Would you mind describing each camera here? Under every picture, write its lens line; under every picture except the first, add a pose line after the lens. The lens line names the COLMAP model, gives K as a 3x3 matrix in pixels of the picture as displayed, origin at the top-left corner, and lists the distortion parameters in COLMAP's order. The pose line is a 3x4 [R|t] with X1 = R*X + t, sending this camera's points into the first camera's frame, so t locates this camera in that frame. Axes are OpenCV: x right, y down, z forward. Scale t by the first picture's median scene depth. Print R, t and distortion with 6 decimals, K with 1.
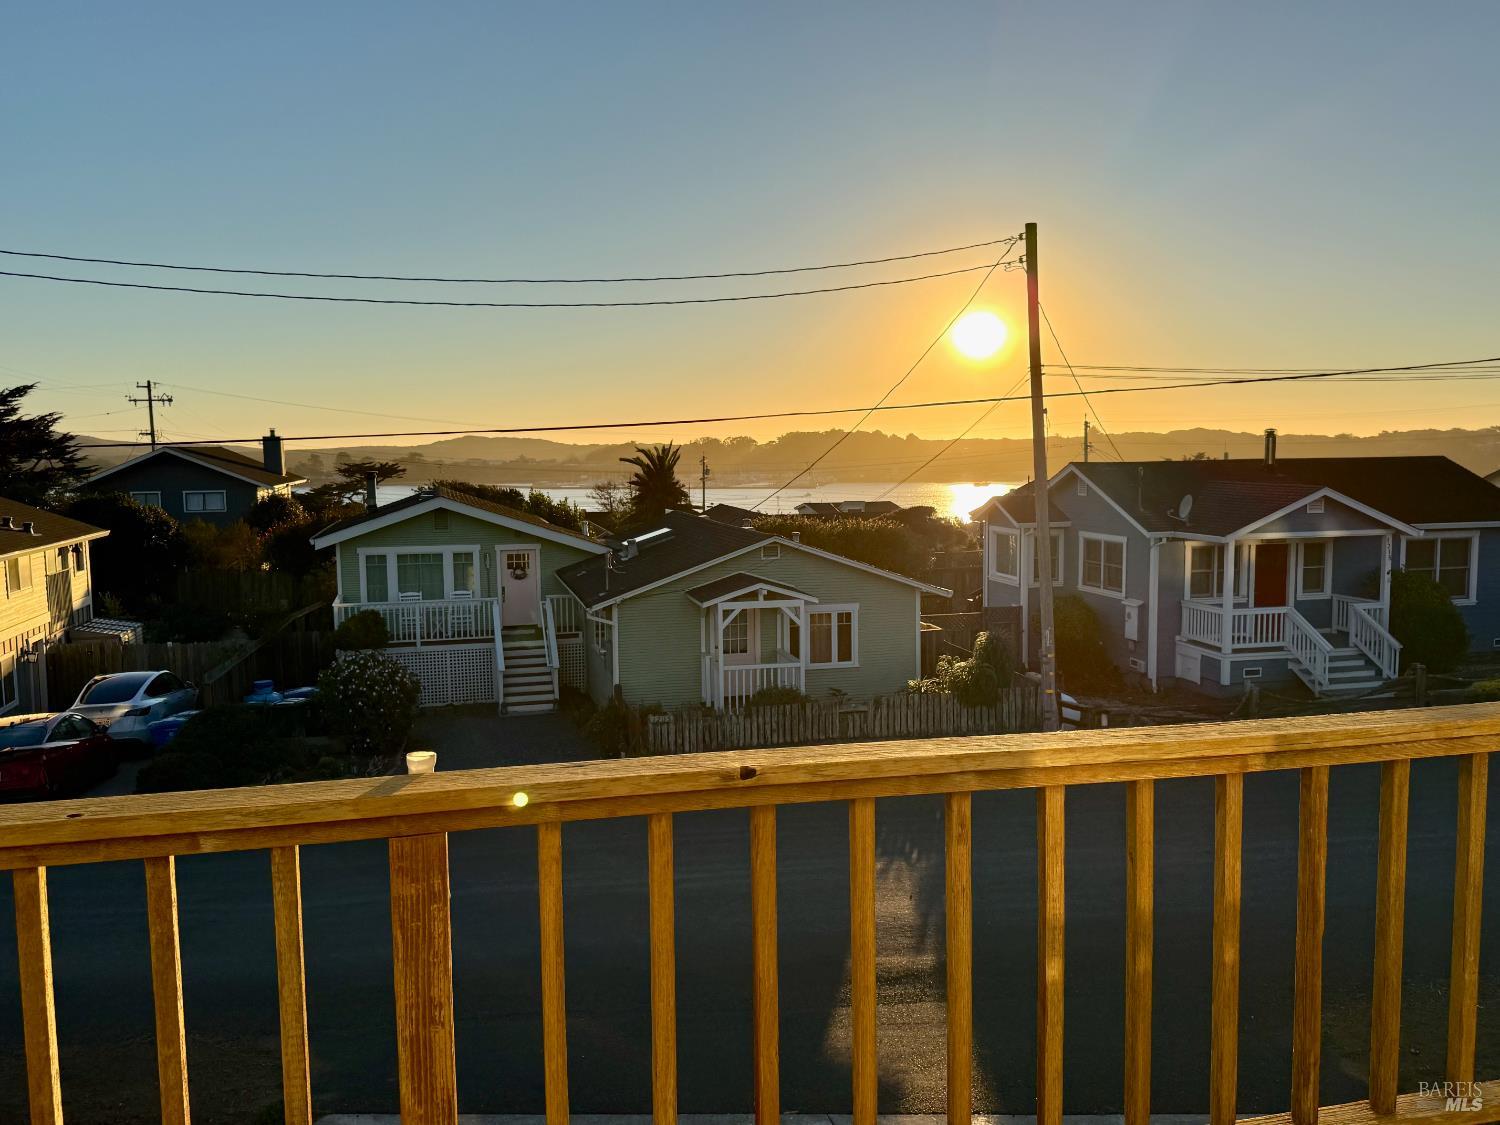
lens RADIAL K [[1152.1, 0, 750.7], [0, 1152.1, 567.0], [0, 0, 1]] dist [0.125844, -0.169552]
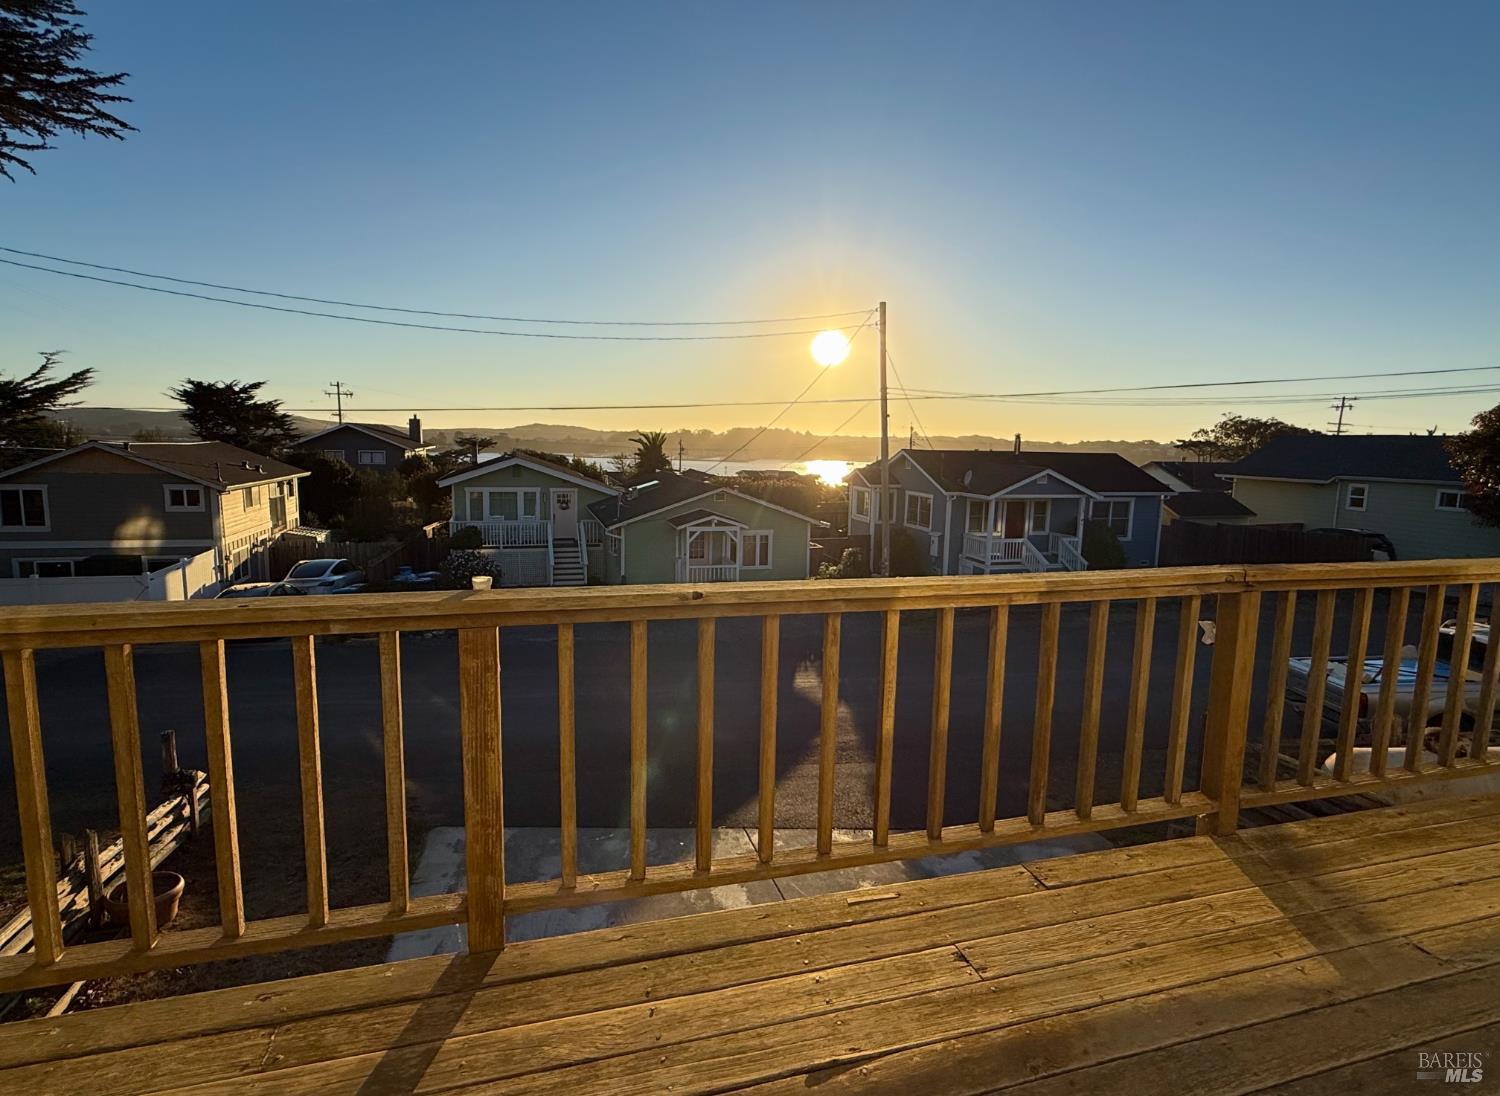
lens RADIAL K [[699.8, 0, 741.3], [0, 699.8, 530.8], [0, 0, 1]] dist [0.012893, -0.000058]
pose [[0.998430, 0.028727, 0.048096, 0.000983], [-0.030004, 0.999211, 0.026028, 0.007715], [-0.047310, -0.027430, 0.998504, 0.008764]]
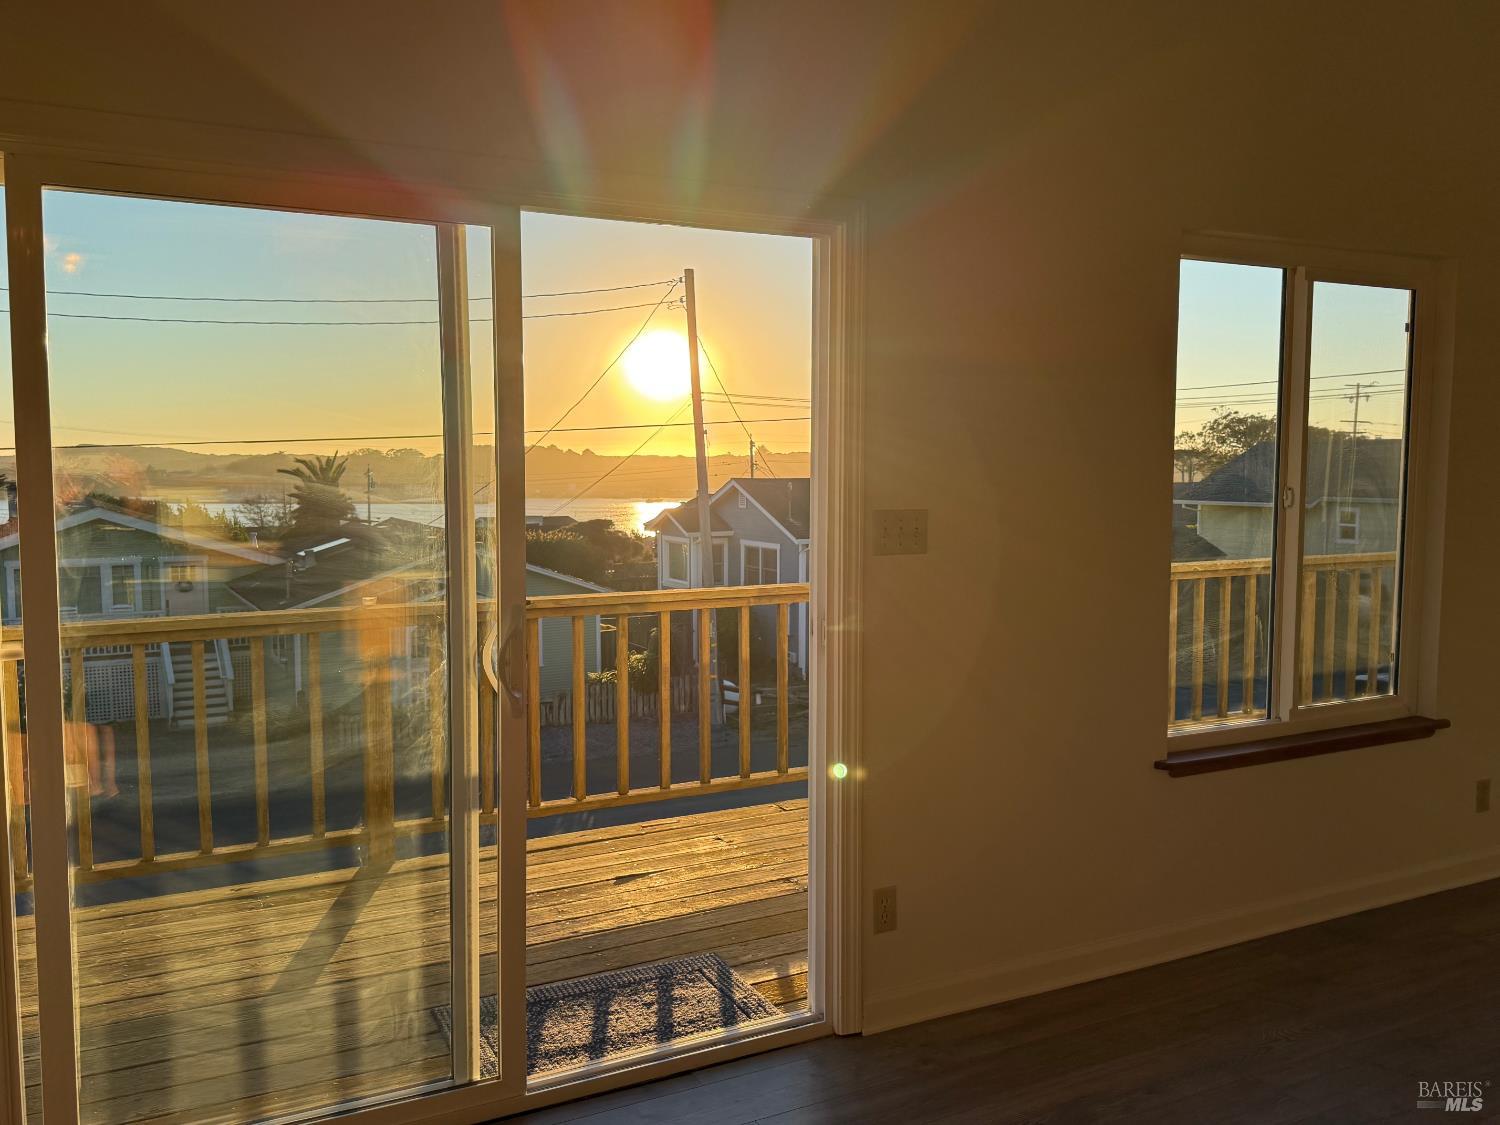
lens RADIAL K [[1259.6, 0, 750.0], [0, 1259.6, 562.5], [0, 0, 1]] dist [0.152074, -0.340006]
pose [[0.964832, -0.009588, 0.262692, -0.025867], [0.016169, 0.999607, -0.022902, 0.018916], [-0.262369, 0.026344, 0.964608, -0.165729]]
